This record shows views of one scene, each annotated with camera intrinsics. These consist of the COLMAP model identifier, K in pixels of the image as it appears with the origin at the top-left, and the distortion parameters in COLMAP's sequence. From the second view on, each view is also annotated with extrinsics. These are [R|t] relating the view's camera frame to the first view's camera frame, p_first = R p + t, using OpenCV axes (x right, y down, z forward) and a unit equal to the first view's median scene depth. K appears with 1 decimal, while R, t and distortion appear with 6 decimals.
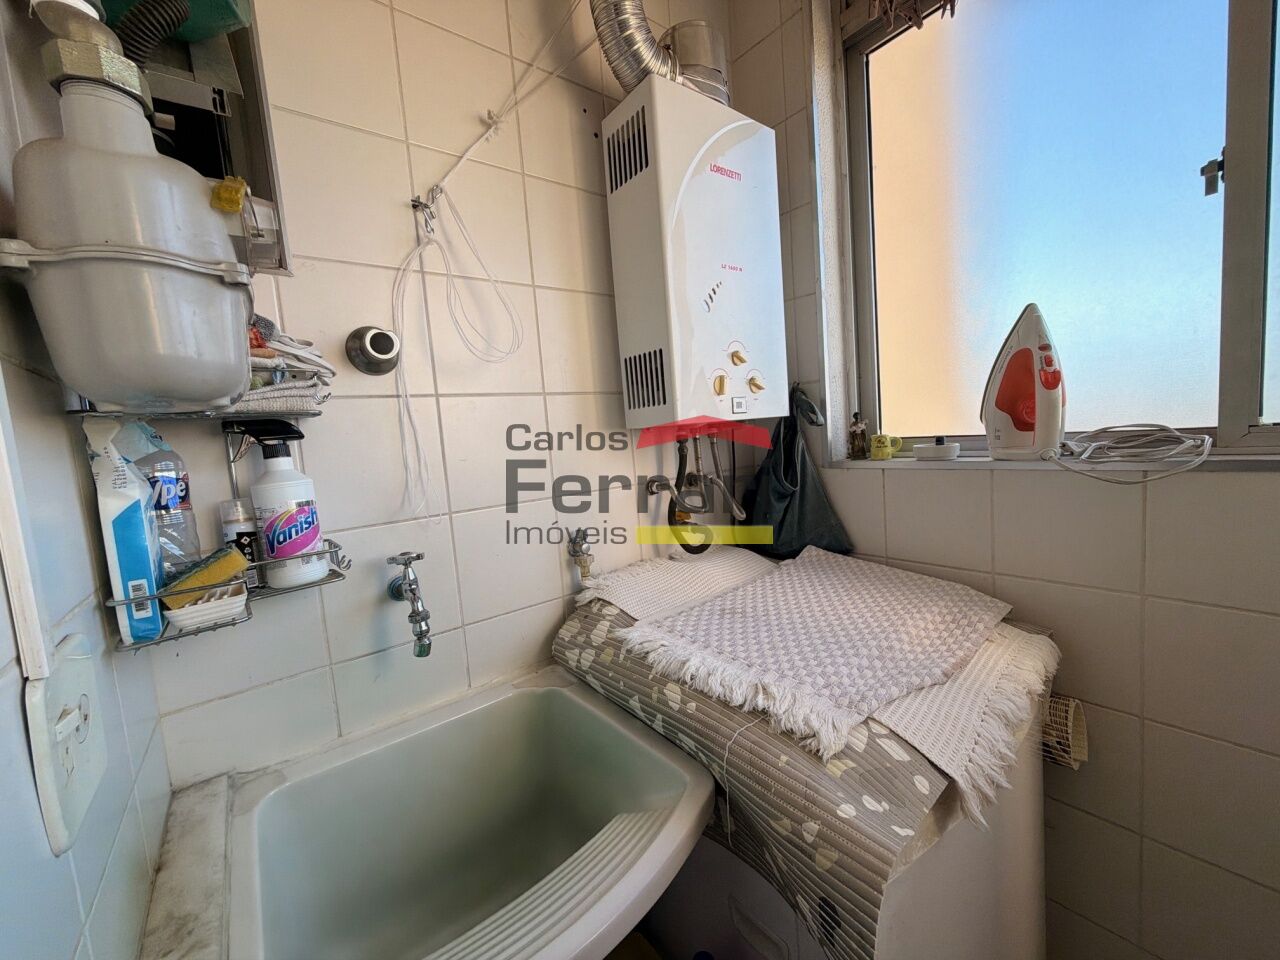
lens RADIAL K [[508.6, 0, 641.2], [0, 508.6, 480.3], [0, 0, 1]] dist [-0.000146, 0.000505]
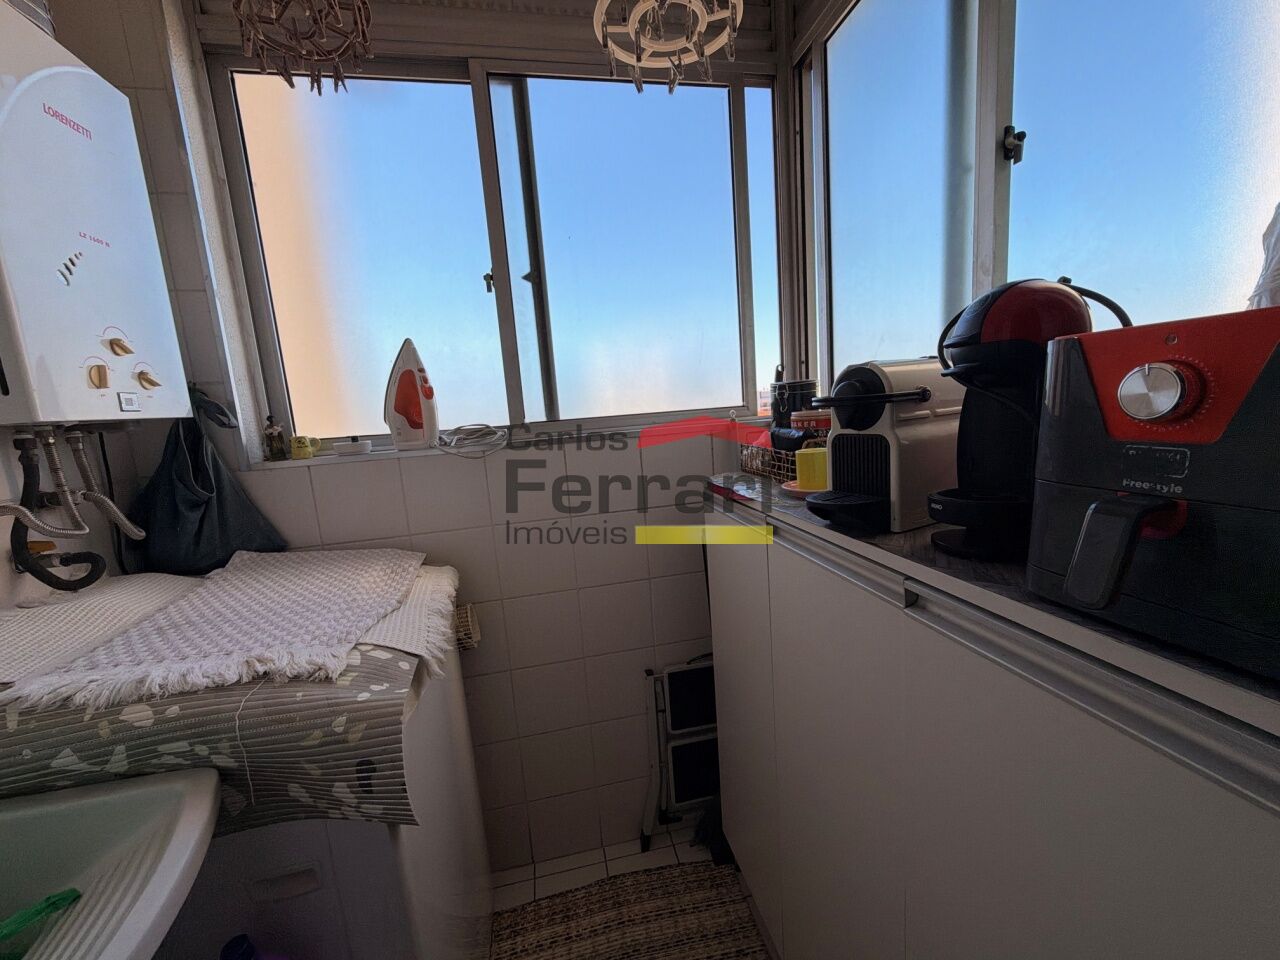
lens RADIAL K [[508.6, 0, 641.2], [0, 508.6, 480.3], [0, 0, 1]] dist [-0.000146, 0.000505]
pose [[0.449332, -0.090786, 0.888740, -0.243801], [0.121158, 0.991824, 0.040061, 0.068164], [-0.885111, 0.089677, 0.456658, -0.189561]]
